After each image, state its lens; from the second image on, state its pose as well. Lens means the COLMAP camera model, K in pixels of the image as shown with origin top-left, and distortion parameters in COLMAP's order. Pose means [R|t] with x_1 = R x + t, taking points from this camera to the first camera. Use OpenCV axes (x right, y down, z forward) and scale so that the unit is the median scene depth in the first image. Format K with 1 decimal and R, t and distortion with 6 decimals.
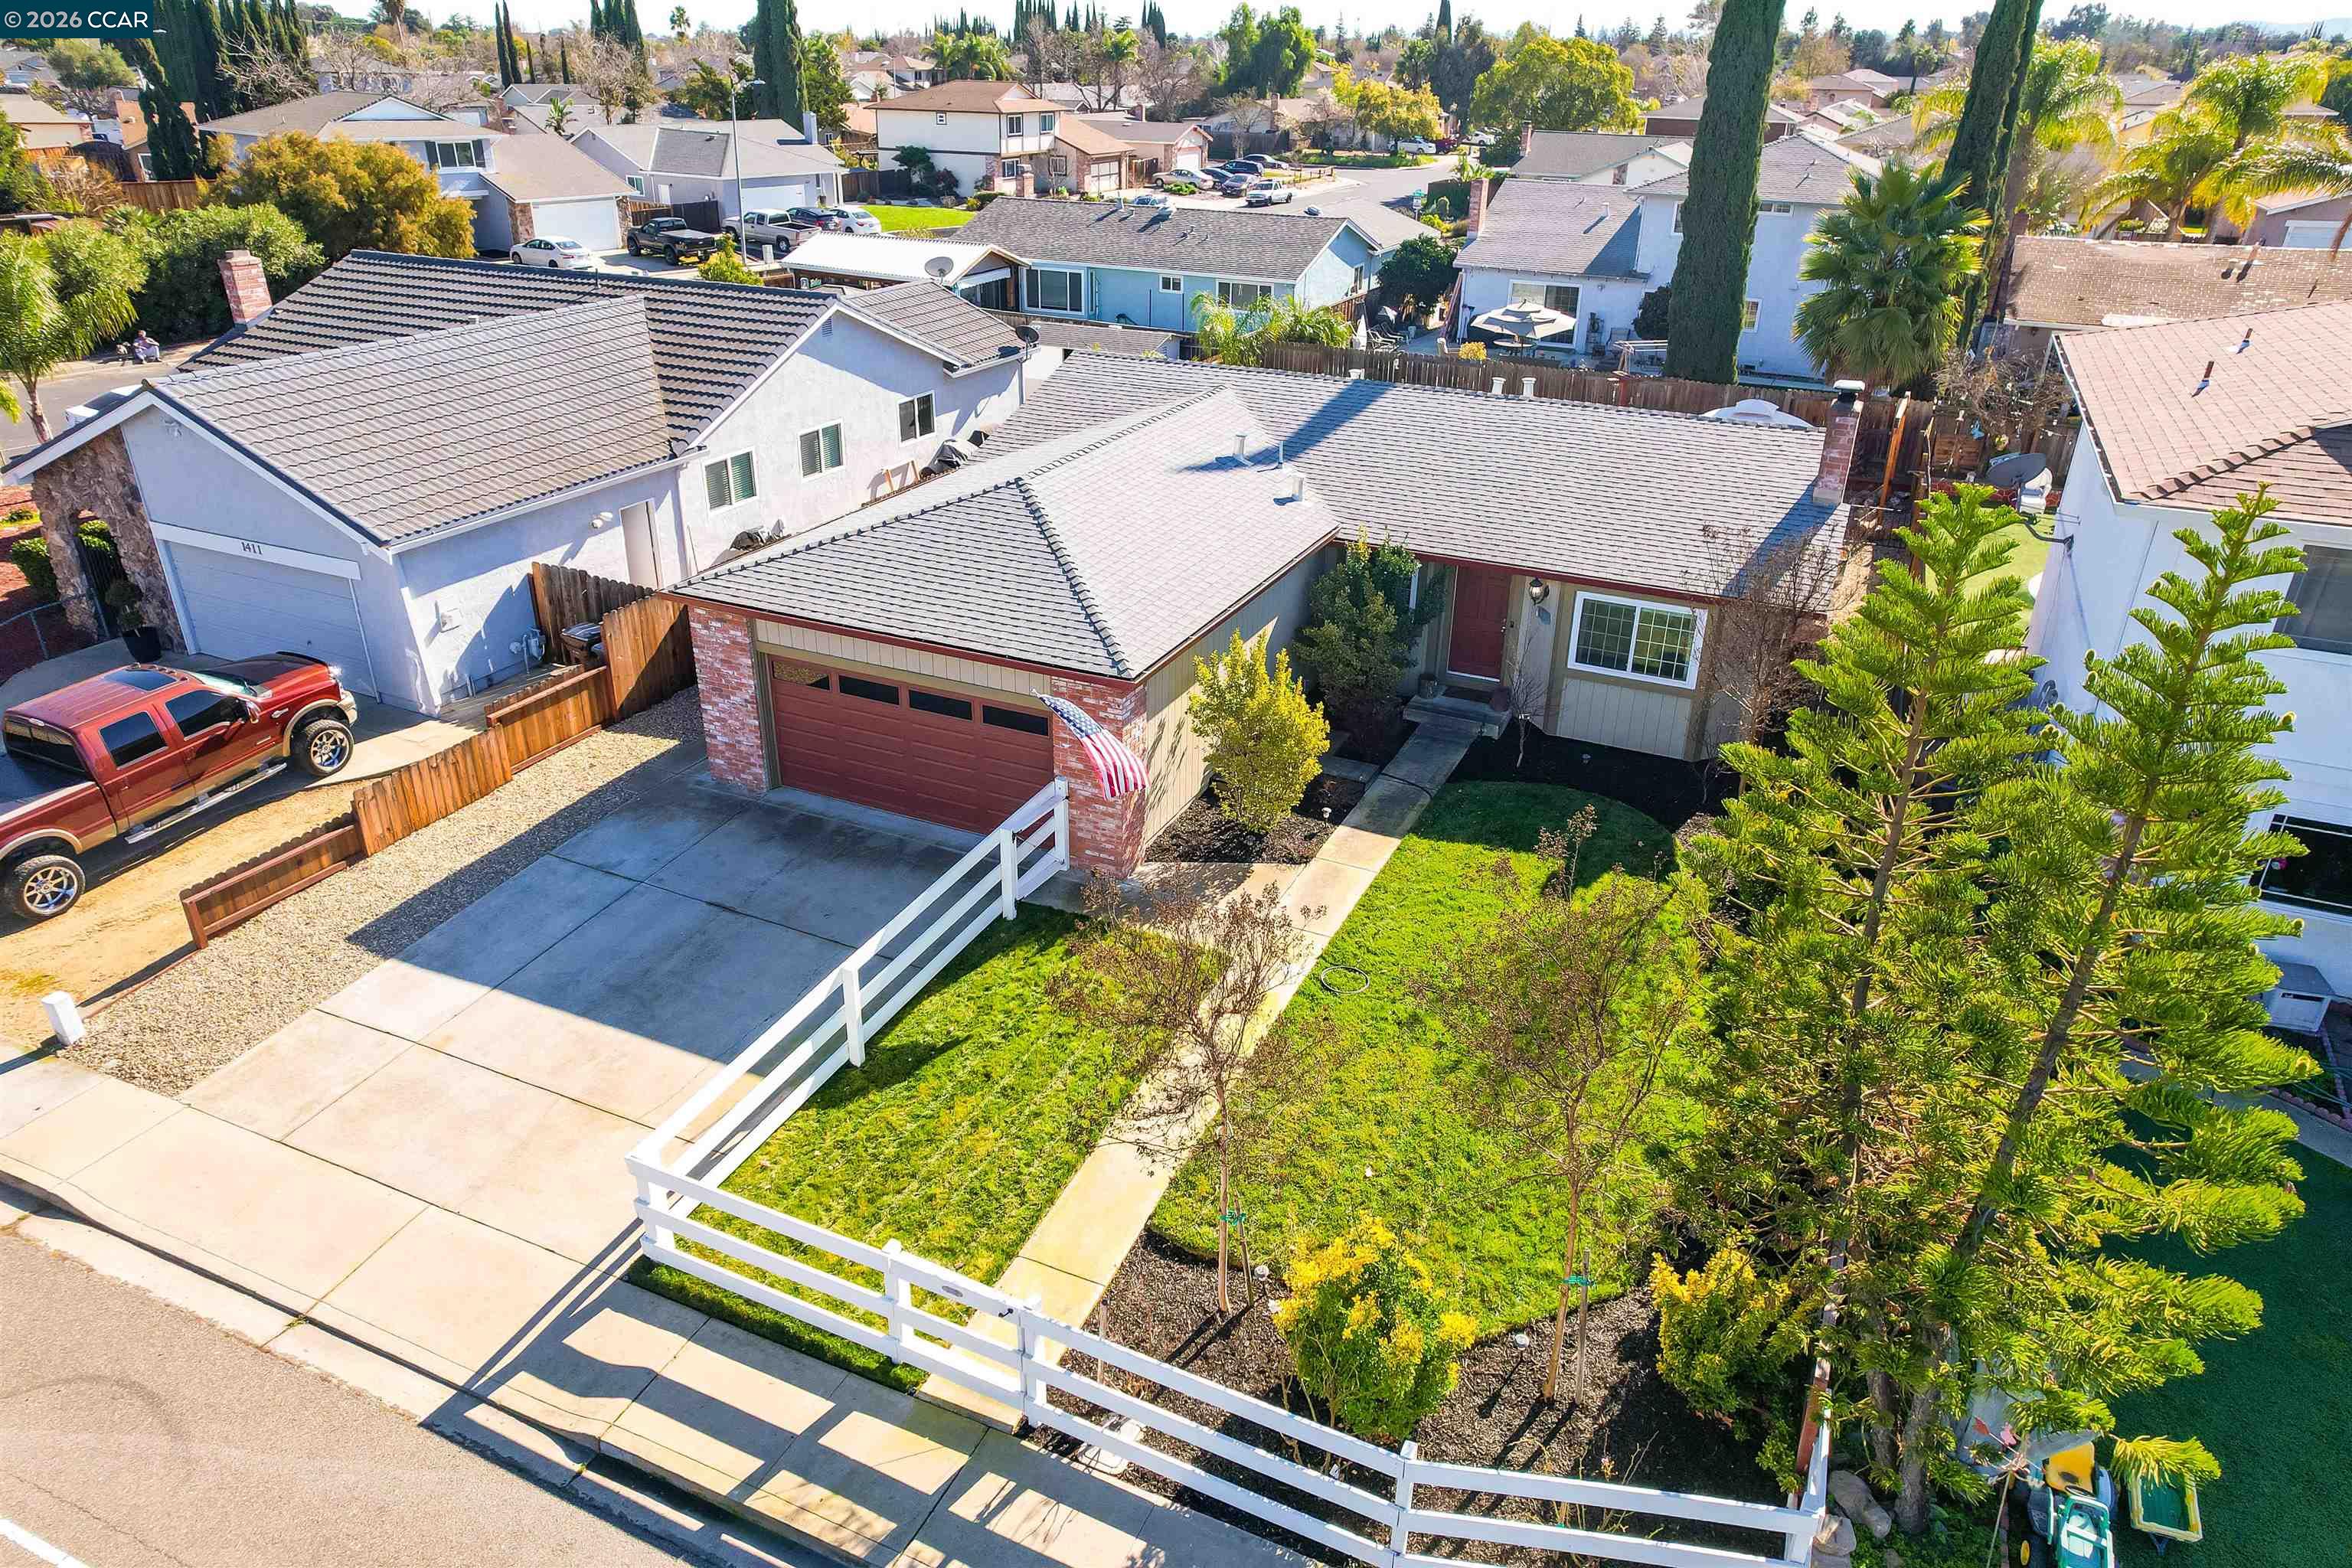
lens RADIAL K [[1521.1, 0, 1176.0], [0, 1521.1, 784.0], [0, 0, 1]] dist [-0.041674, 0.061326]
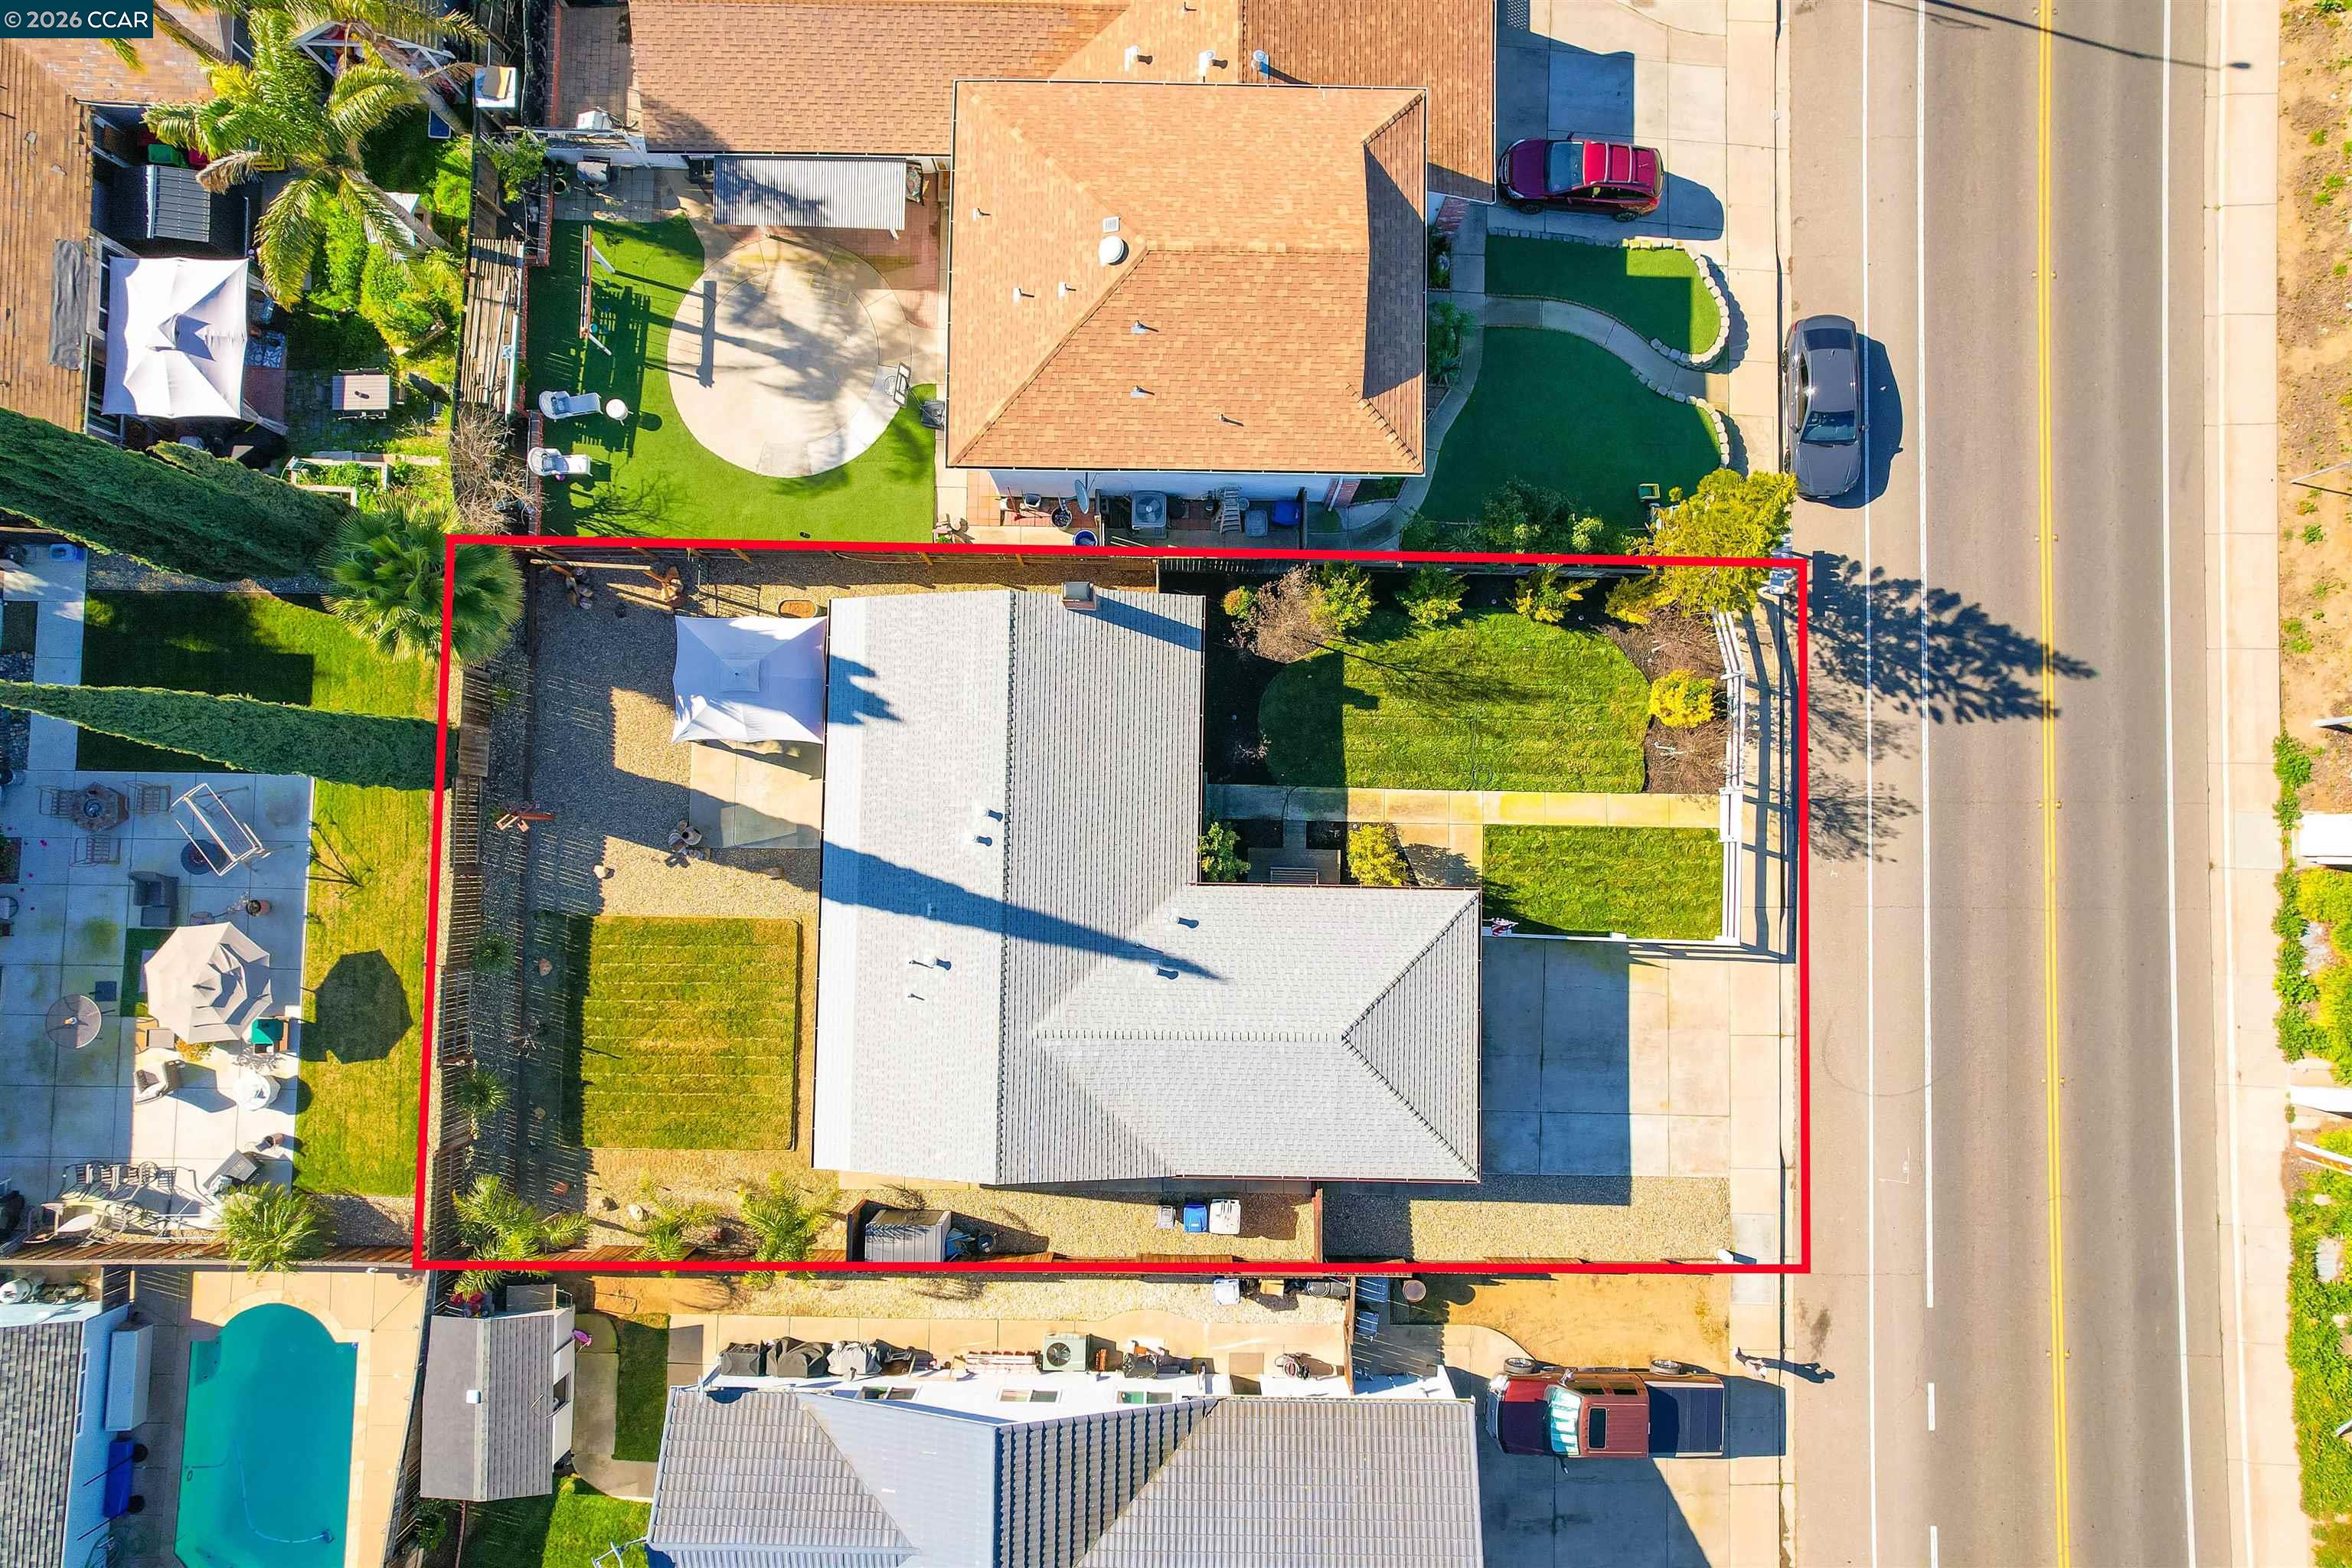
lens RADIAL K [[1521.1, 0, 1176.0], [0, 1521.1, 784.0], [0, 0, 1]] dist [-0.041674, 0.061326]
pose [[-0.408676, -0.912256, 0.027789, 0.178296], [0.389628, -0.146852, 0.909189, -1.726242], [-0.825333, 0.382391, 0.415455, 0.339754]]
